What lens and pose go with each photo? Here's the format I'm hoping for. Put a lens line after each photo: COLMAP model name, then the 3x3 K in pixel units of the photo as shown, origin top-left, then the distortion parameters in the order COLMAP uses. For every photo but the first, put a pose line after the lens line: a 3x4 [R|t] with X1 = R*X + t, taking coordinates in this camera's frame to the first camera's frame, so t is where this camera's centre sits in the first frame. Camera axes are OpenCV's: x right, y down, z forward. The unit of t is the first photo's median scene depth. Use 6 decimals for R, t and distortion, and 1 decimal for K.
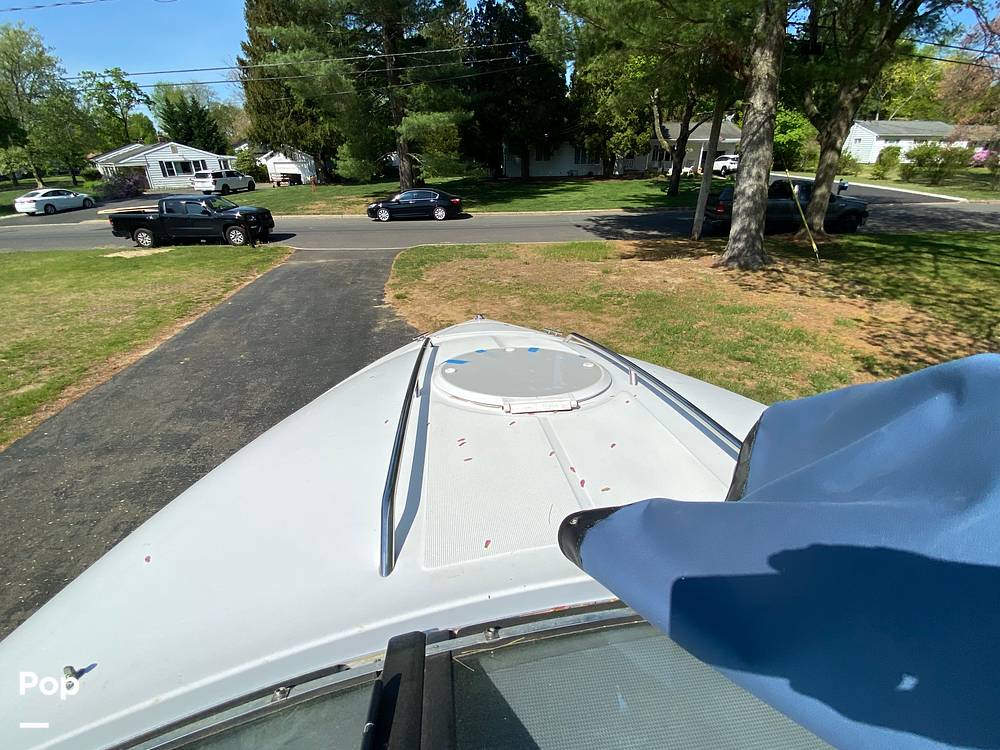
lens RADIAL K [[442.8, 0, 495.7], [0, 442.8, 375.1], [0, 0, 1]] dist [0.021732, -0.021860]
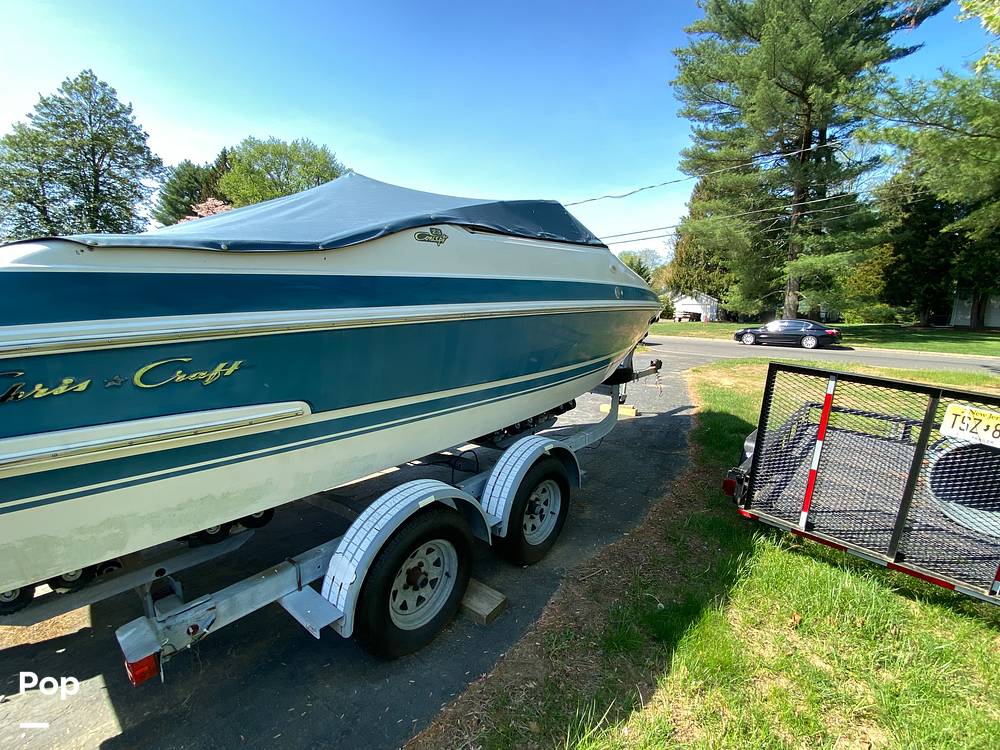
lens RADIAL K [[442.0, 0, 496.9], [0, 442.0, 375.1], [0, 0, 1]] dist [0.027378, -0.024389]
pose [[0.666210, 0.143104, -0.731905, 0.074998], [-0.355474, 0.923688, -0.142965, 0.049322], [0.655593, 0.355418, 0.666240, -0.053719]]
